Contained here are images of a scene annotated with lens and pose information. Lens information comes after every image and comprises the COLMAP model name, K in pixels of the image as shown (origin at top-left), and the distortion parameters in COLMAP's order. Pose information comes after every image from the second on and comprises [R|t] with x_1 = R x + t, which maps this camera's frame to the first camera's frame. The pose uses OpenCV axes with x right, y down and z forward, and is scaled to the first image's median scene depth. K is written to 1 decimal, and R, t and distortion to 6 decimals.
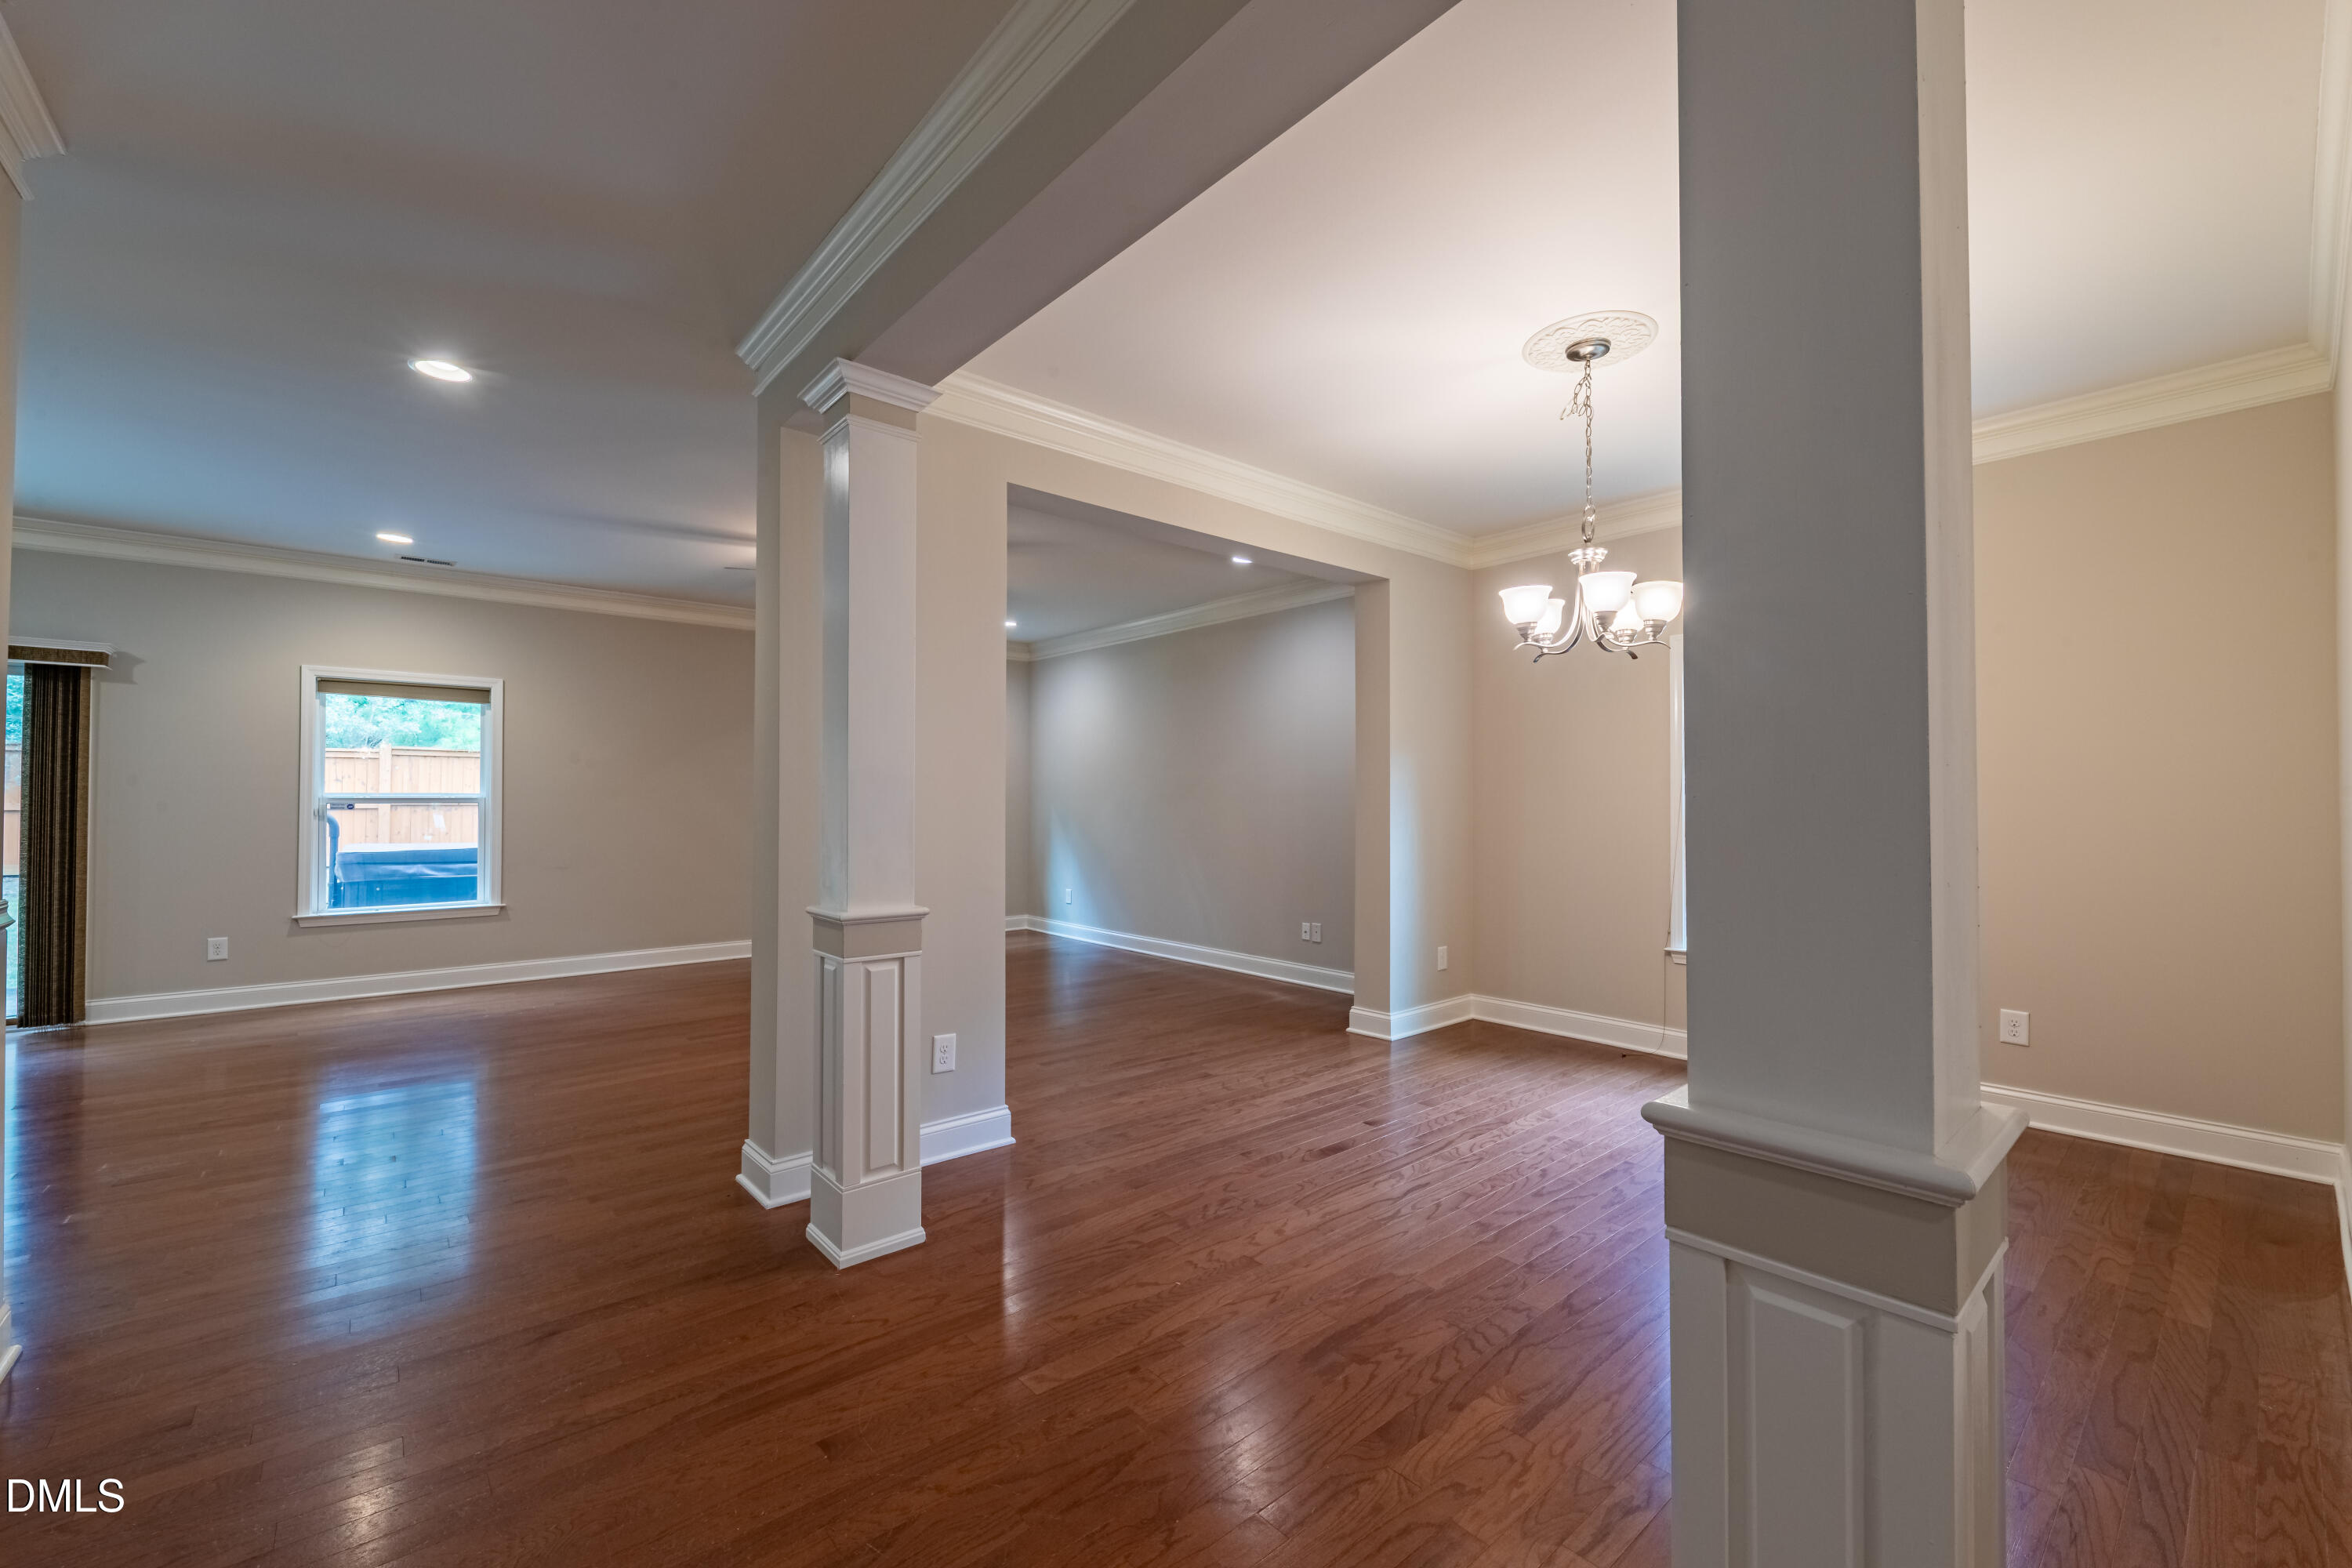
lens RADIAL K [[950.0, 0, 1184.5], [0, 950.0, 783.3], [0, 0, 1]] dist [0.004165, -0.003076]
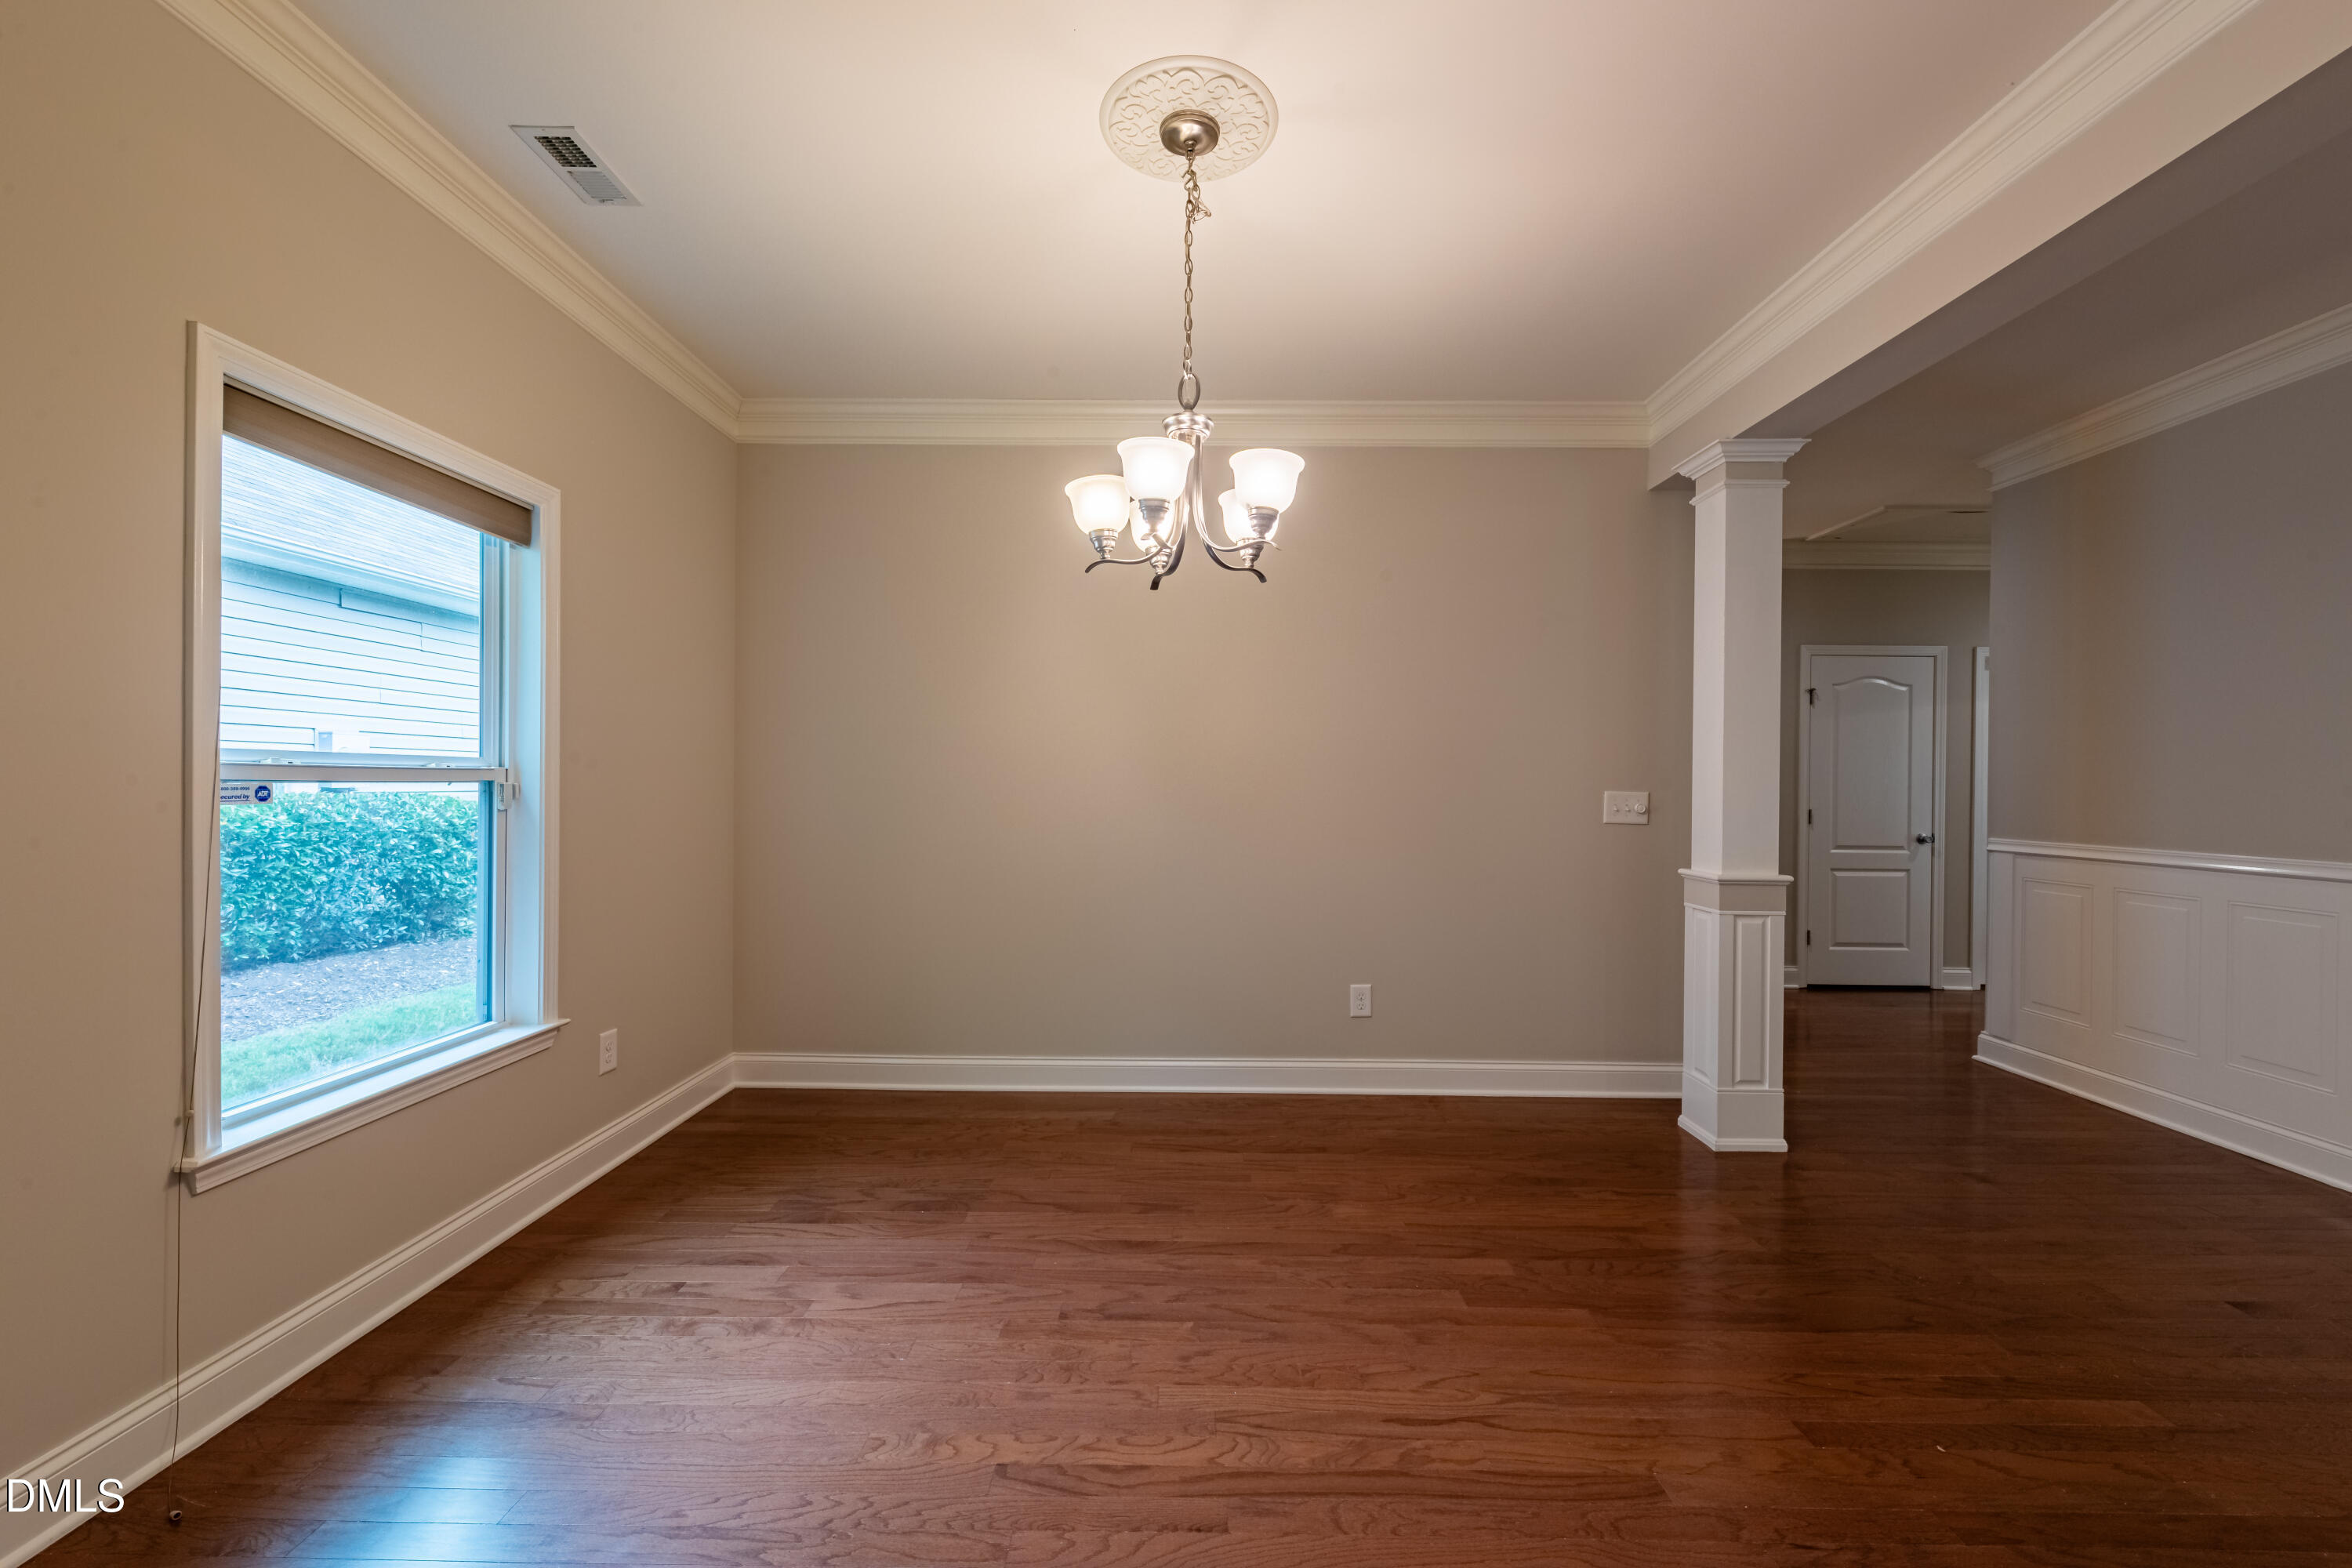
lens RADIAL K [[951.8, 0, 1176.0], [0, 951.8, 784.0], [0, 0, 1]] dist [0.006917, -0.004529]
pose [[-0.749262, -0.005985, 0.662247, -0.041529], [-0.023893, 0.999552, -0.018000, 0.038977], [-0.661842, -0.029310, -0.749070, 1.670716]]
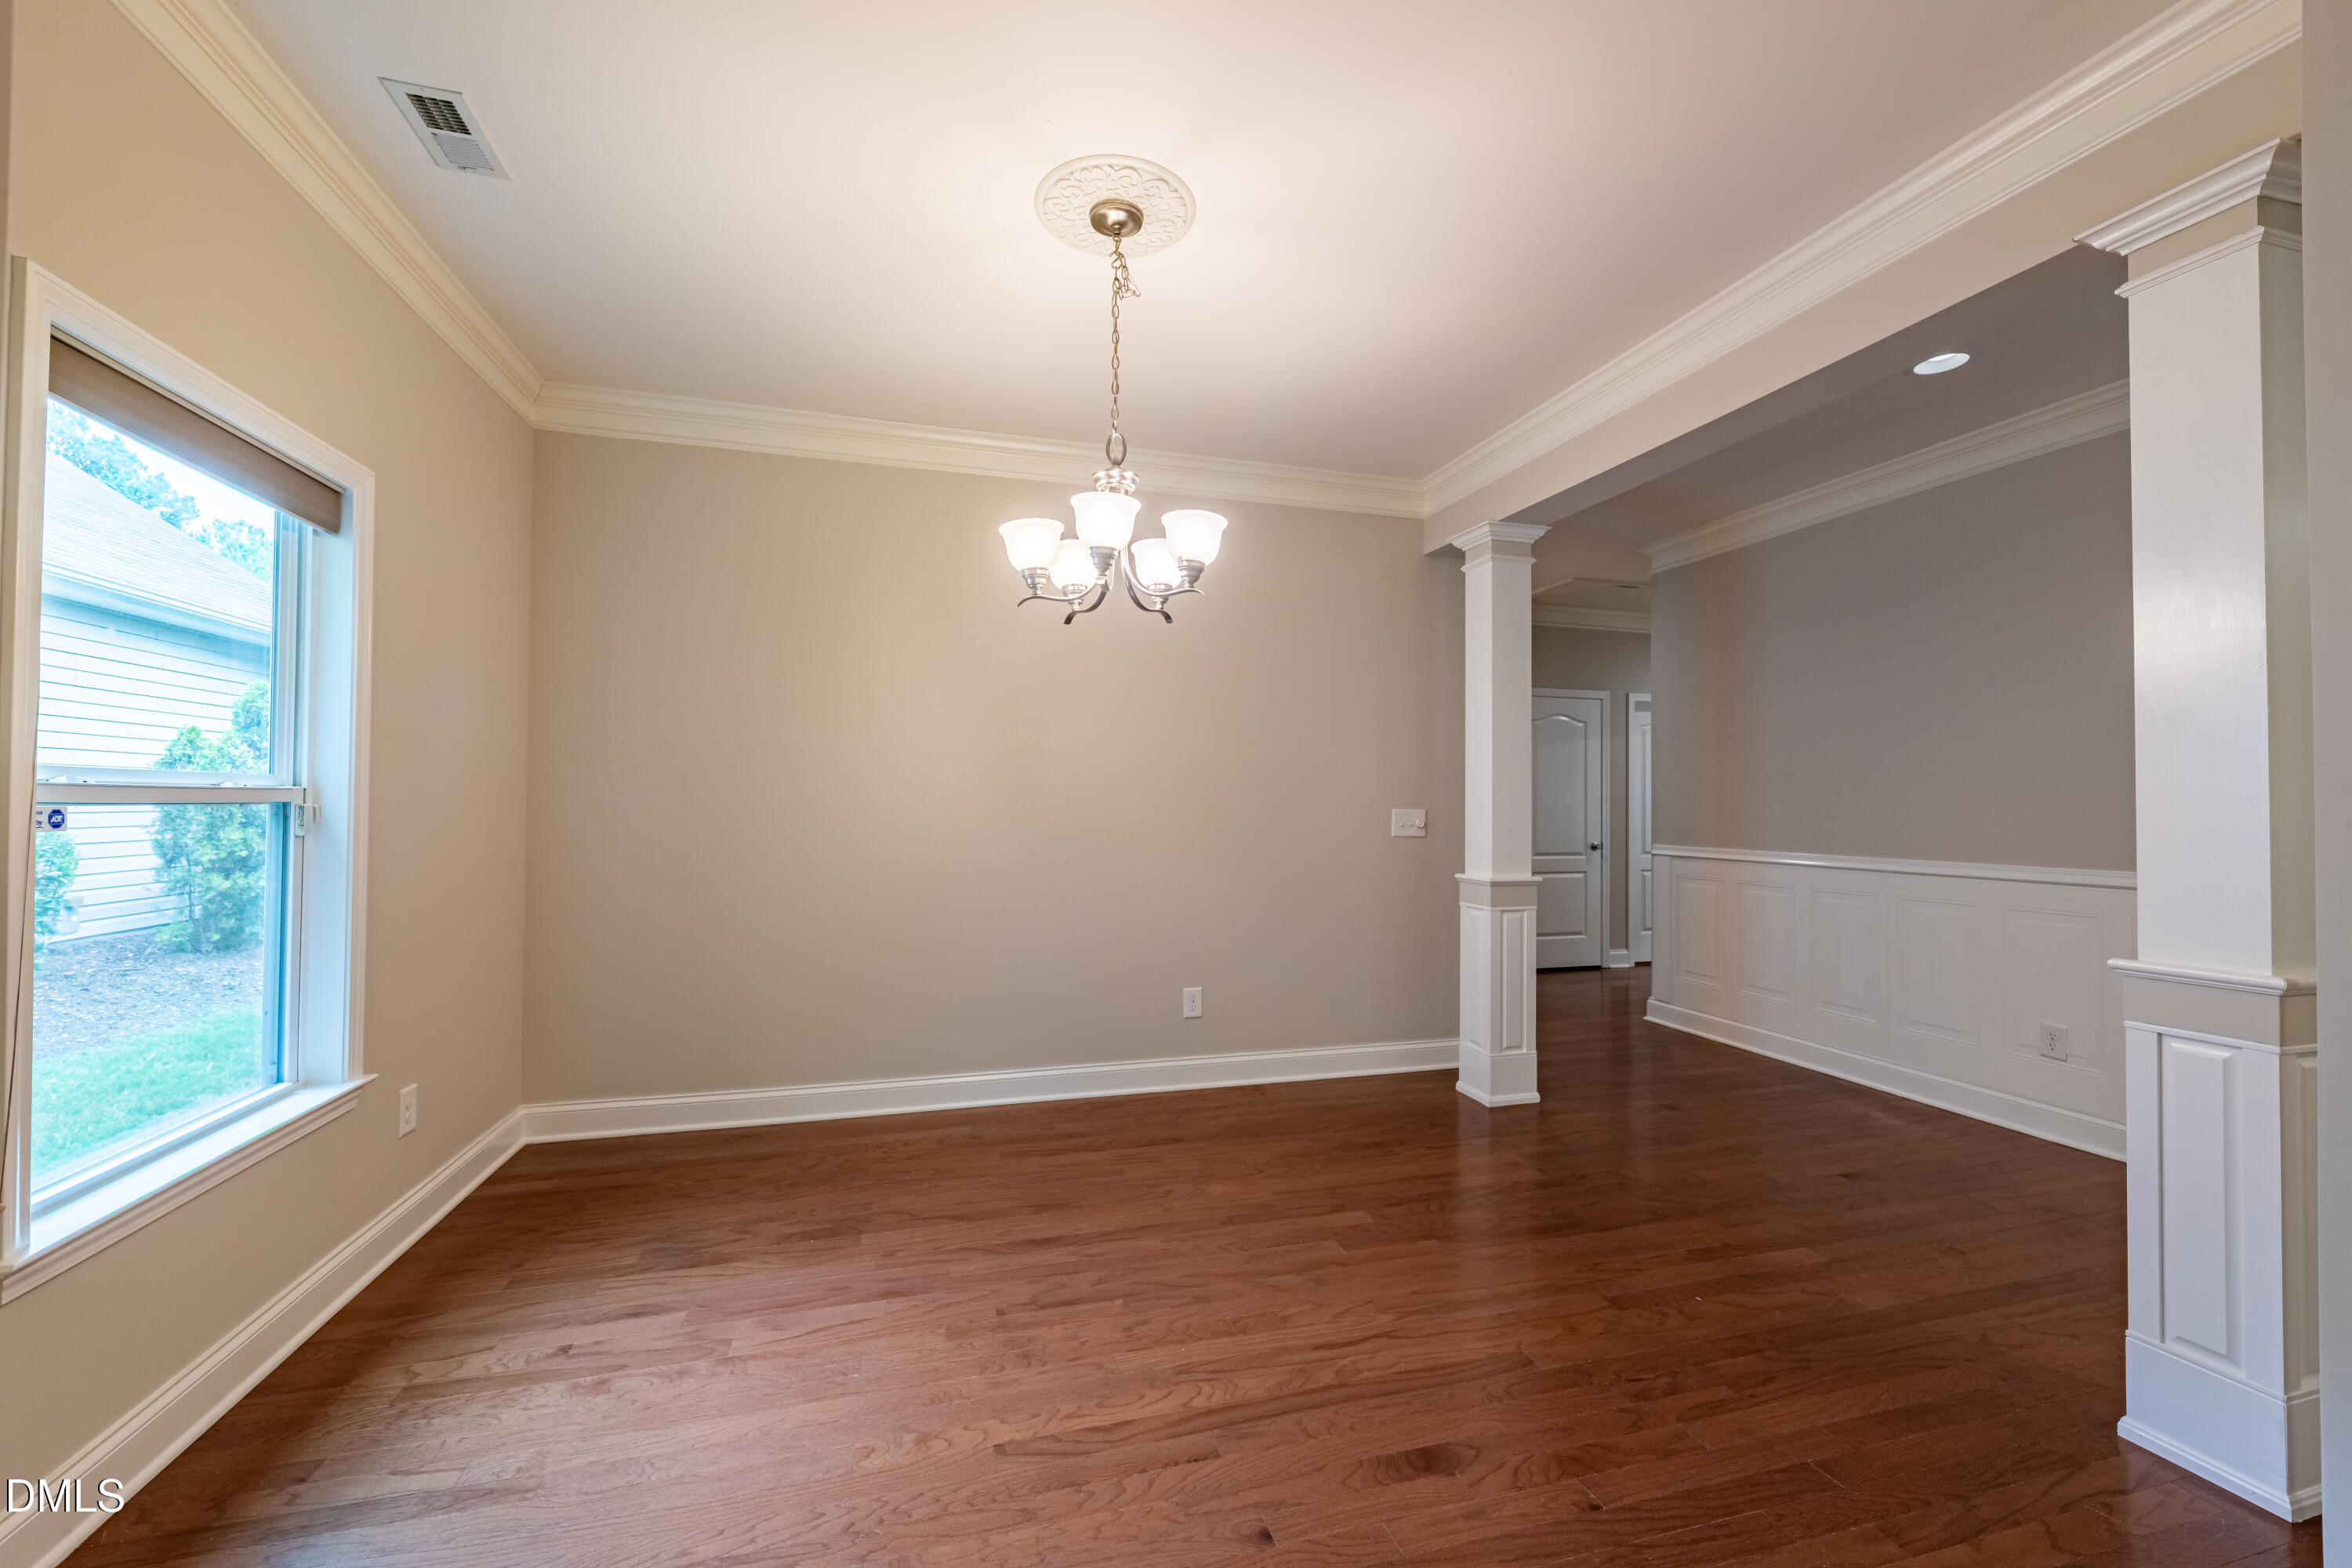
lens RADIAL K [[950.0, 0, 1184.5], [0, 950.0, 783.3], [0, 0, 1]] dist [0.004165, -0.003076]
pose [[-0.908945, 0.003194, 0.416905, 0.054952], [-0.016296, 0.998934, -0.043181, 0.041419], [-0.416599, -0.046043, -0.907924, 1.827967]]
